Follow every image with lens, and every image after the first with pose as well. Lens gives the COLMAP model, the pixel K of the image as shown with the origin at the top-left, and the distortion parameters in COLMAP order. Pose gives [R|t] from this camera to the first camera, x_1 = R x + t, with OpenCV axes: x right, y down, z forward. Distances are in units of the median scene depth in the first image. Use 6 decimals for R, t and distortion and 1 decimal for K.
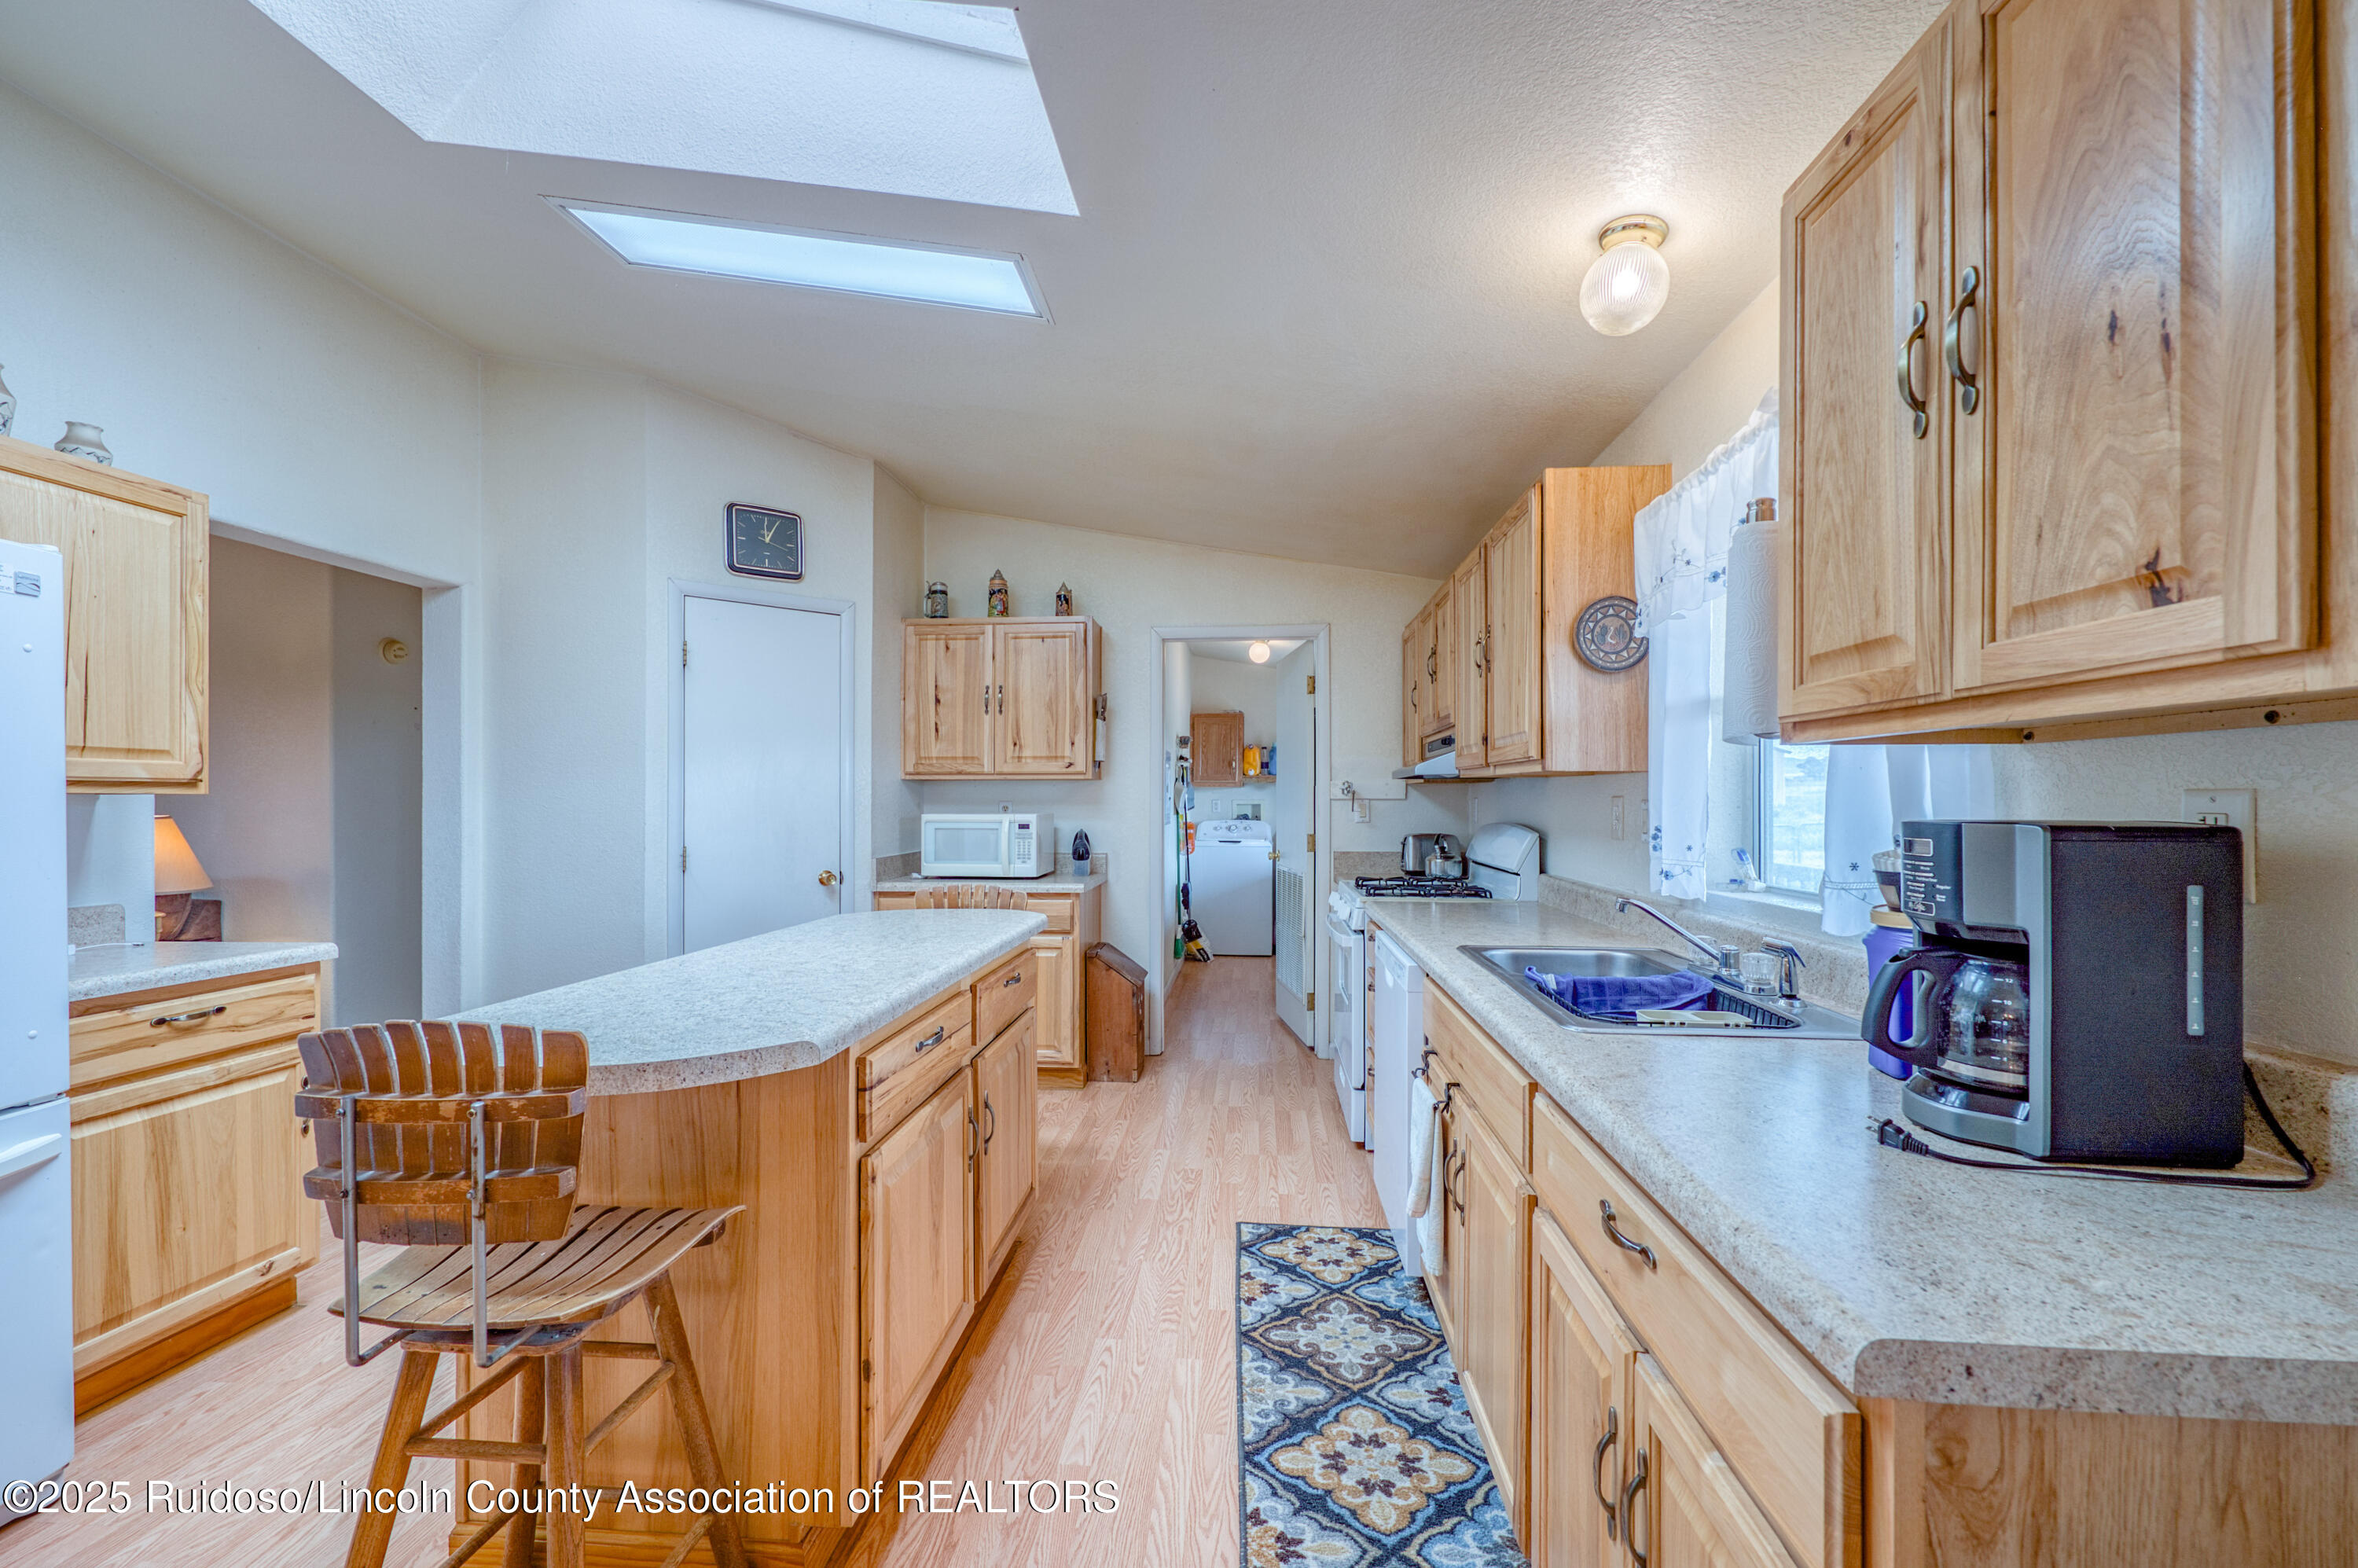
lens RADIAL K [[935.9, 0, 1172.5], [0, 935.9, 797.1], [0, 0, 1]] dist [-0.000658, -0.000116]
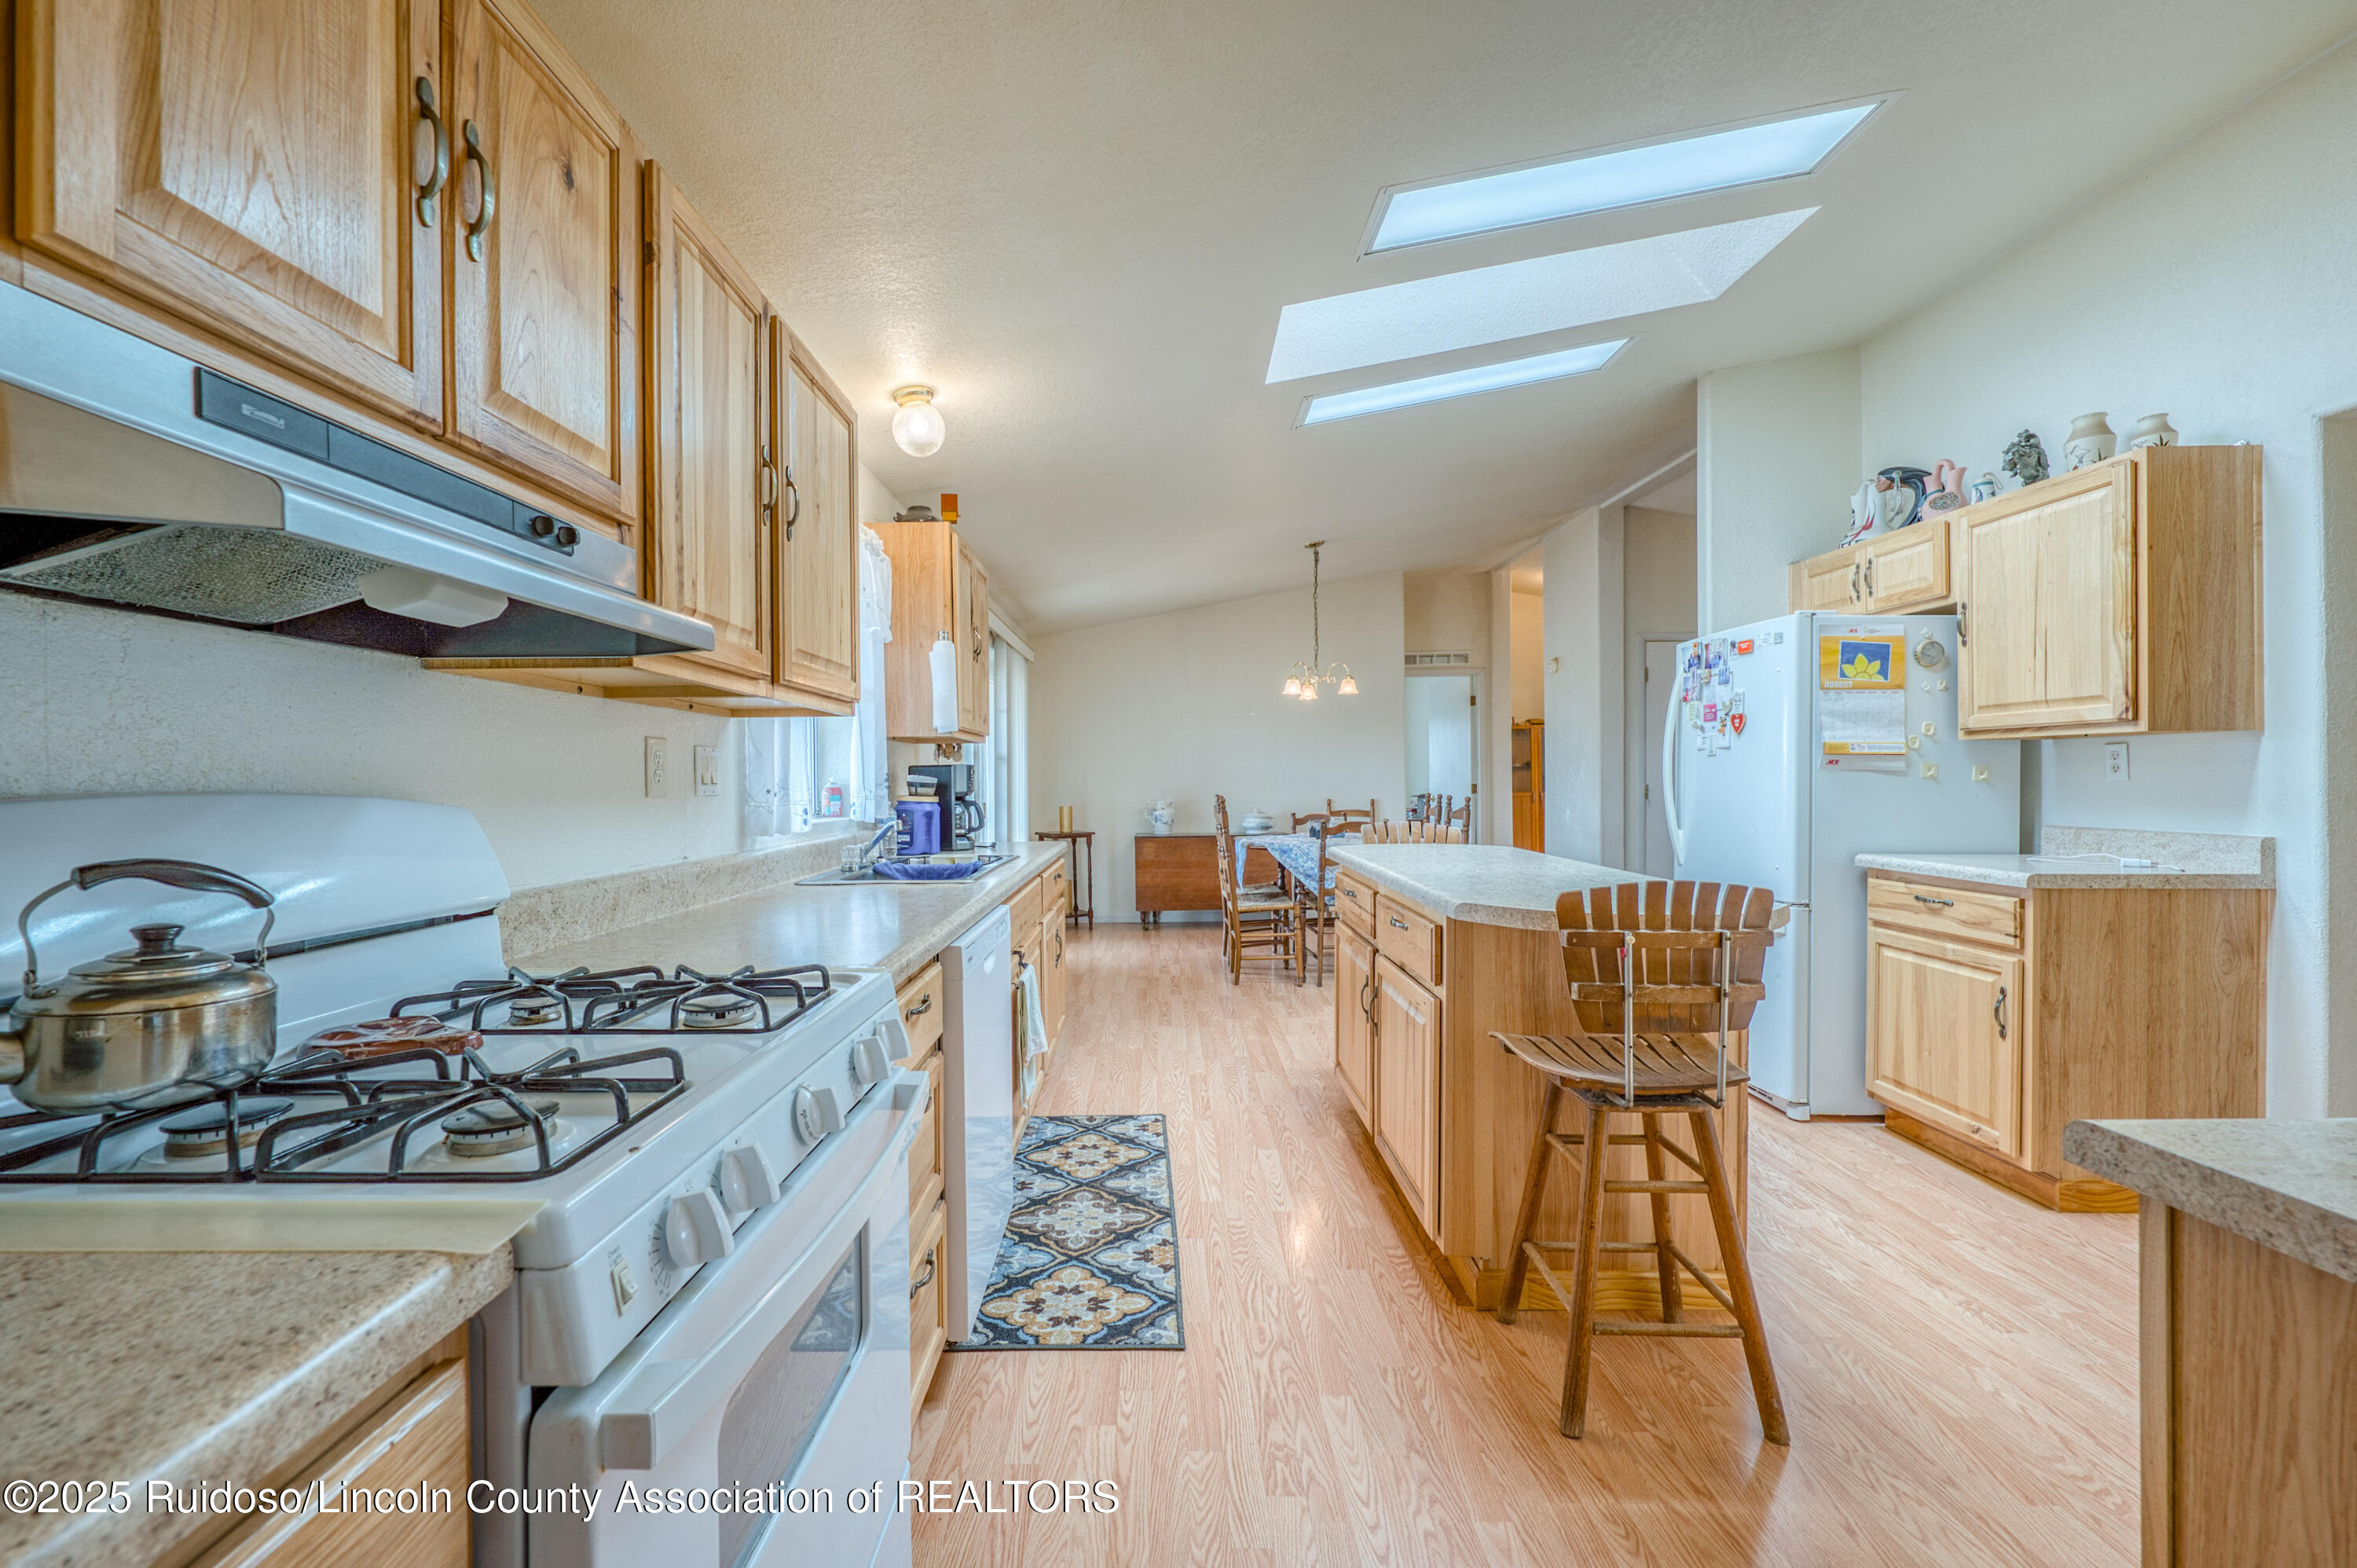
lens RADIAL K [[954.7, 0, 1144.8], [0, 954.7, 782.1], [0, 0, 1]] dist [0.000114, 0.000301]
pose [[-0.997351, 0.010099, -0.072037, 0.152800], [0.010231, 0.999947, -0.001466, 0.039879], [0.072018, -0.002199, -0.997401, 1.799368]]
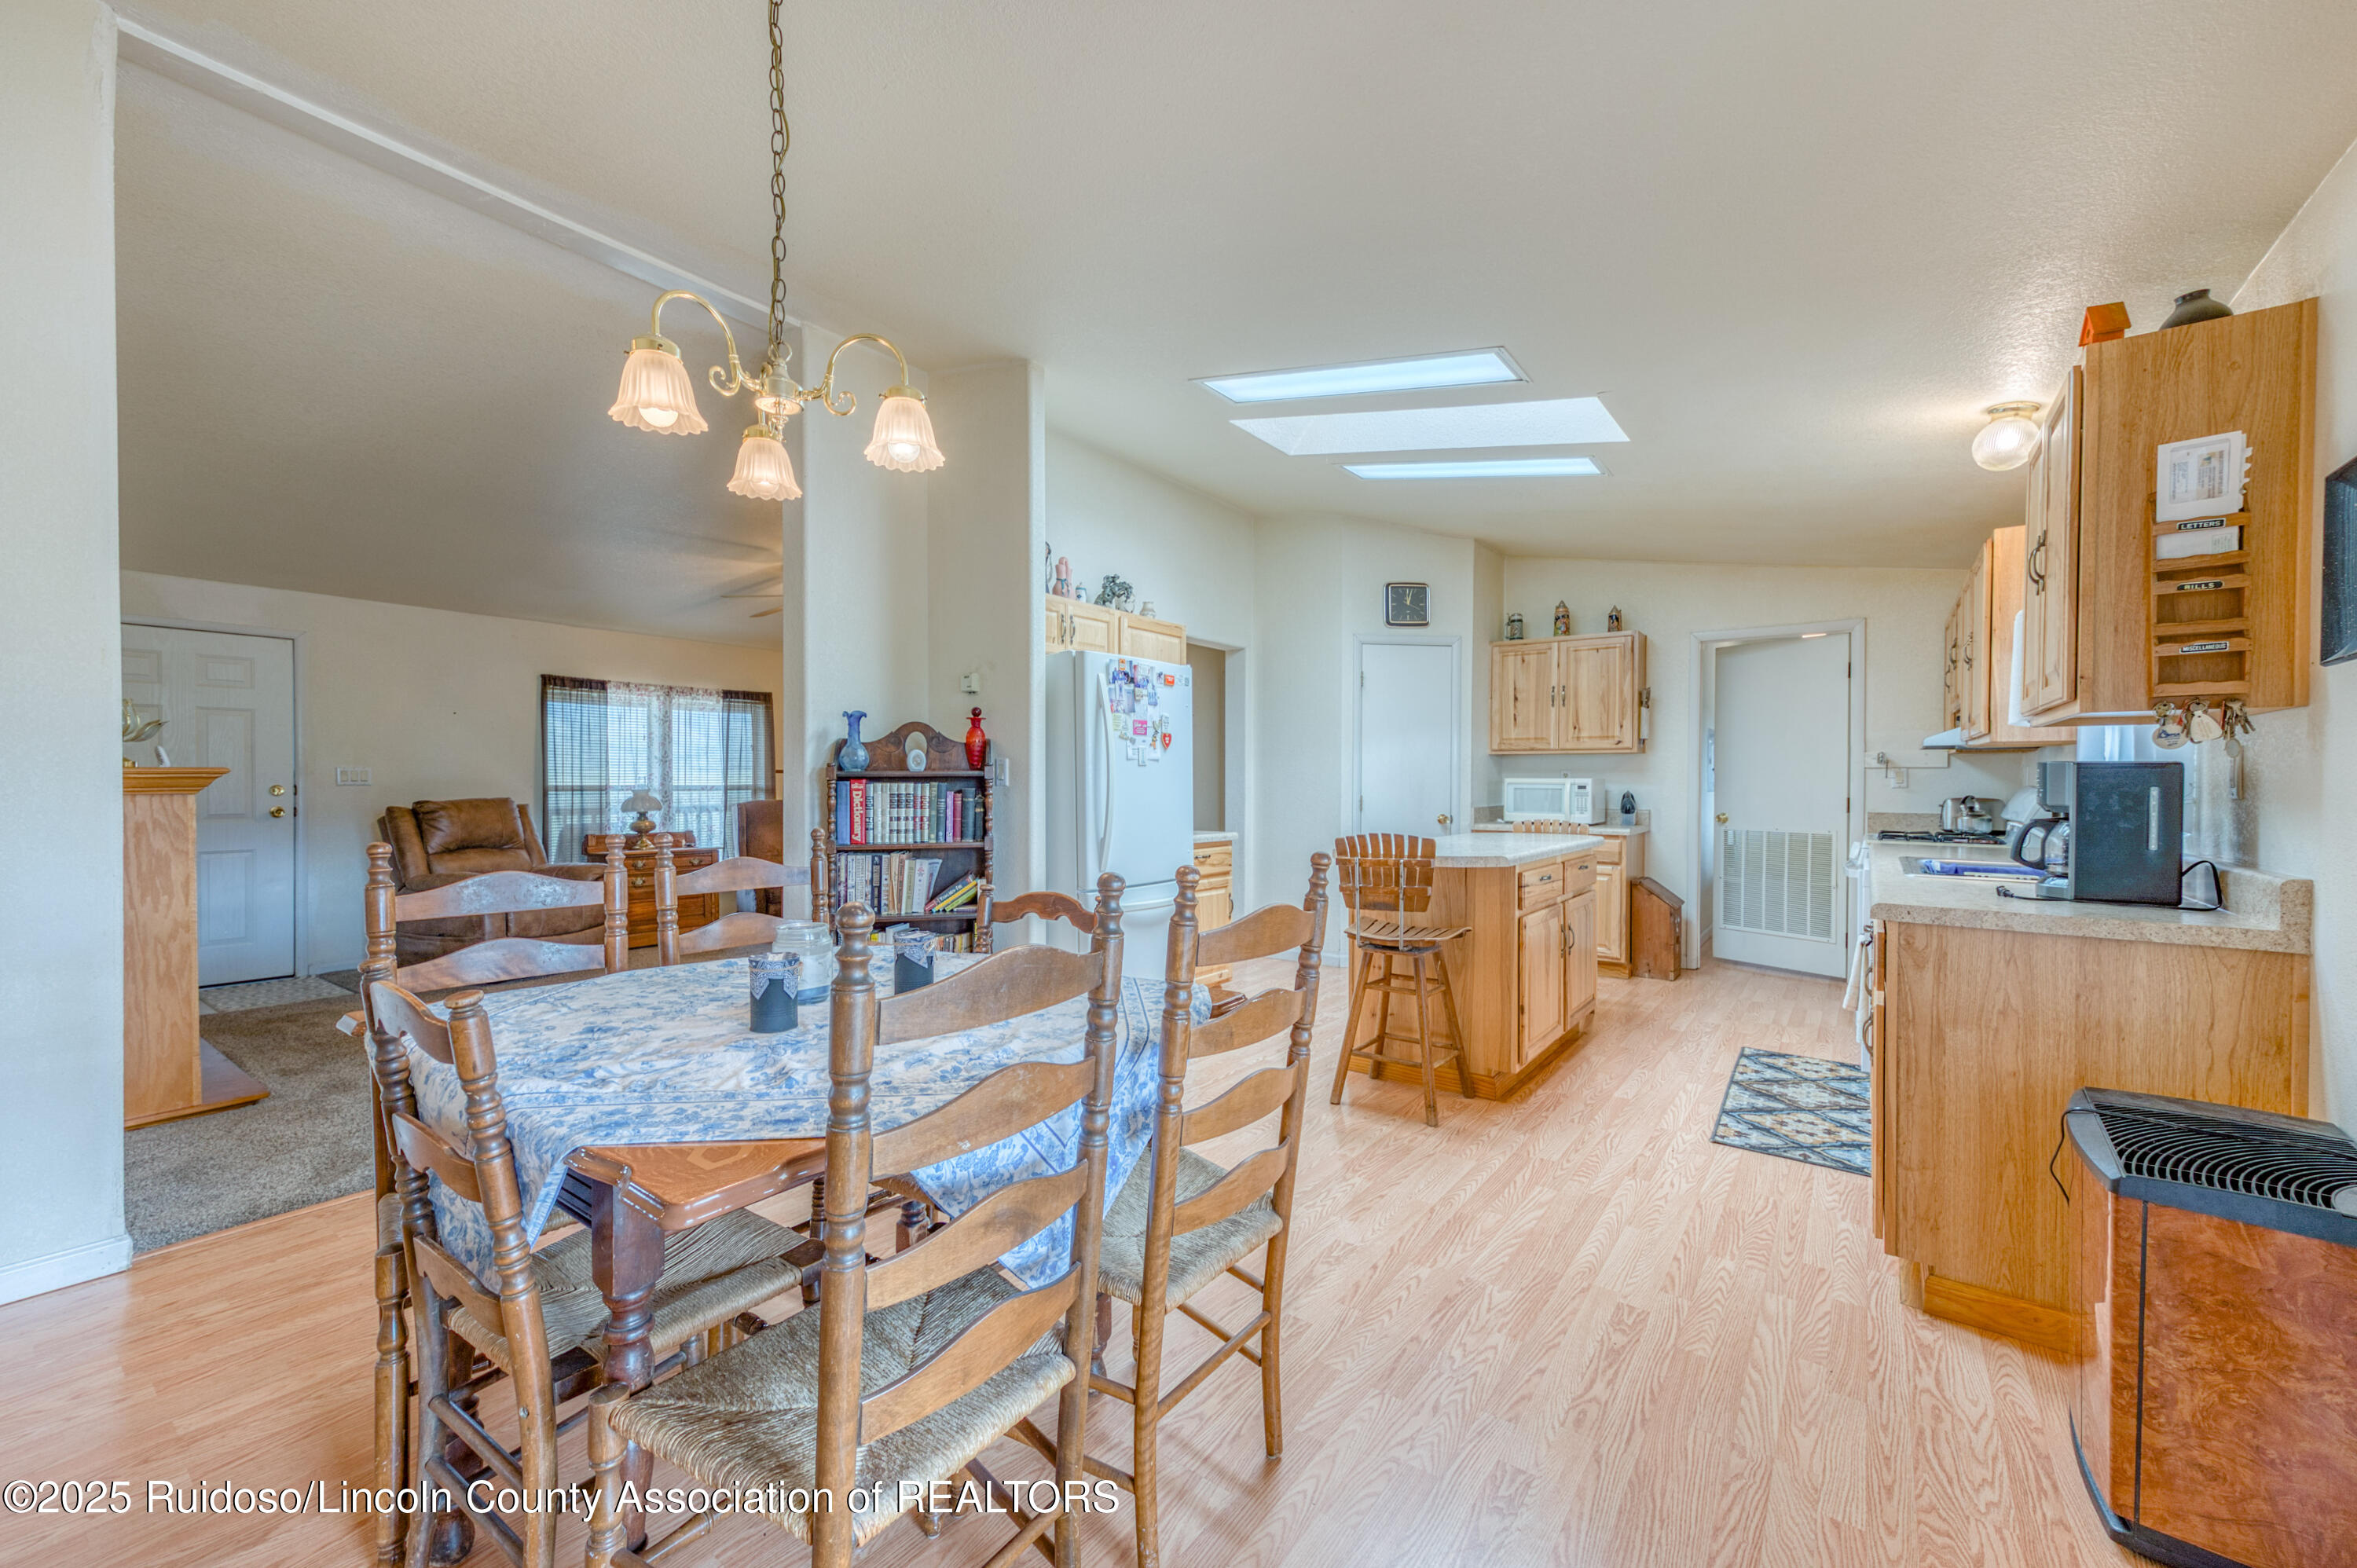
lens RADIAL K [[921.9, 0, 1178.5], [0, 921.9, 784.0], [0, 0, 1]] dist [0.010808, 0.000162]
pose [[0.852538, 0.007076, -0.522617, 0.075739], [-0.002319, 0.999950, 0.009755, 0.023320], [0.522660, -0.007105, 0.852512, -0.772879]]
